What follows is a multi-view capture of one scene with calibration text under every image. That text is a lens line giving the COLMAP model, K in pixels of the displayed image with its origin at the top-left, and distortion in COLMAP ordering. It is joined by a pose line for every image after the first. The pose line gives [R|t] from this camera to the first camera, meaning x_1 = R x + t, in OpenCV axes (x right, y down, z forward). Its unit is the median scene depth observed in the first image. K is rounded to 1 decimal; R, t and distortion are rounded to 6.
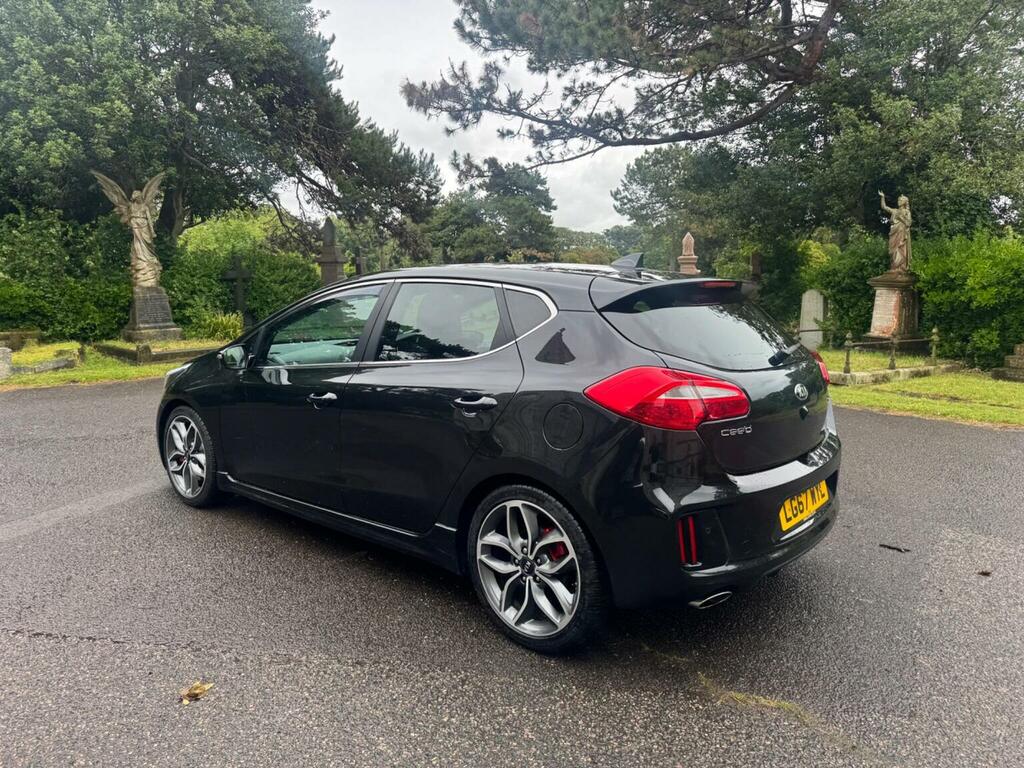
lens RADIAL K [[715.1, 0, 512.0], [0, 715.1, 384.0], [0, 0, 1]] dist [0.090845, -0.119756]
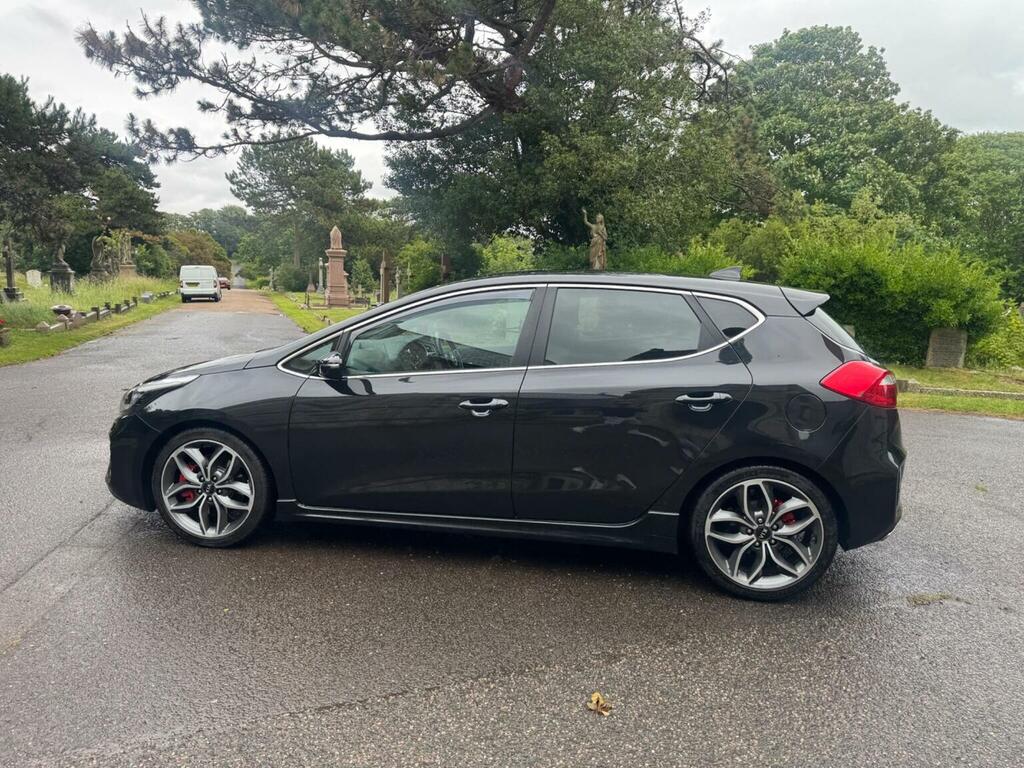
lens RADIAL K [[715.1, 0, 509.9], [0, 715.1, 391.4], [0, 0, 1]] dist [0.106511, -0.153511]
pose [[0.855894, -0.053397, 0.514387, -0.183122], [0.042996, 0.998559, 0.032115, -0.007049], [-0.515360, -0.005370, 0.856957, 0.037991]]
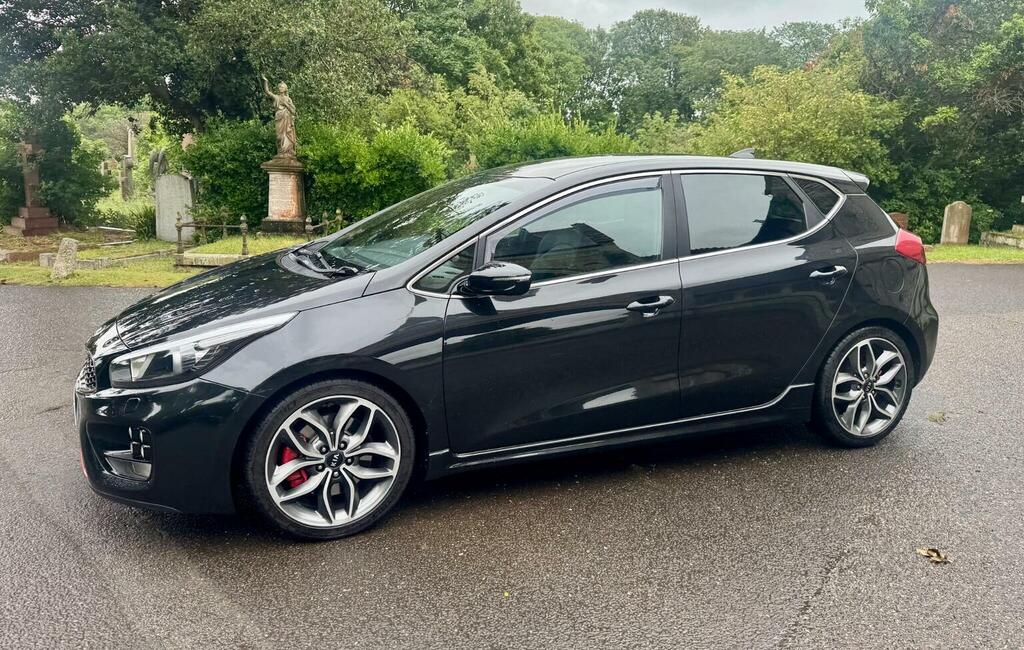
lens RADIAL K [[789.4, 0, 503.5], [0, 789.4, 302.0], [0, 0, 1]] dist [0.142583, -0.277959]
pose [[0.444911, -0.150918, 0.882767, -0.307408], [0.122401, 0.986696, 0.106997, -0.028081], [-0.887171, 0.060447, 0.457464, 0.177771]]
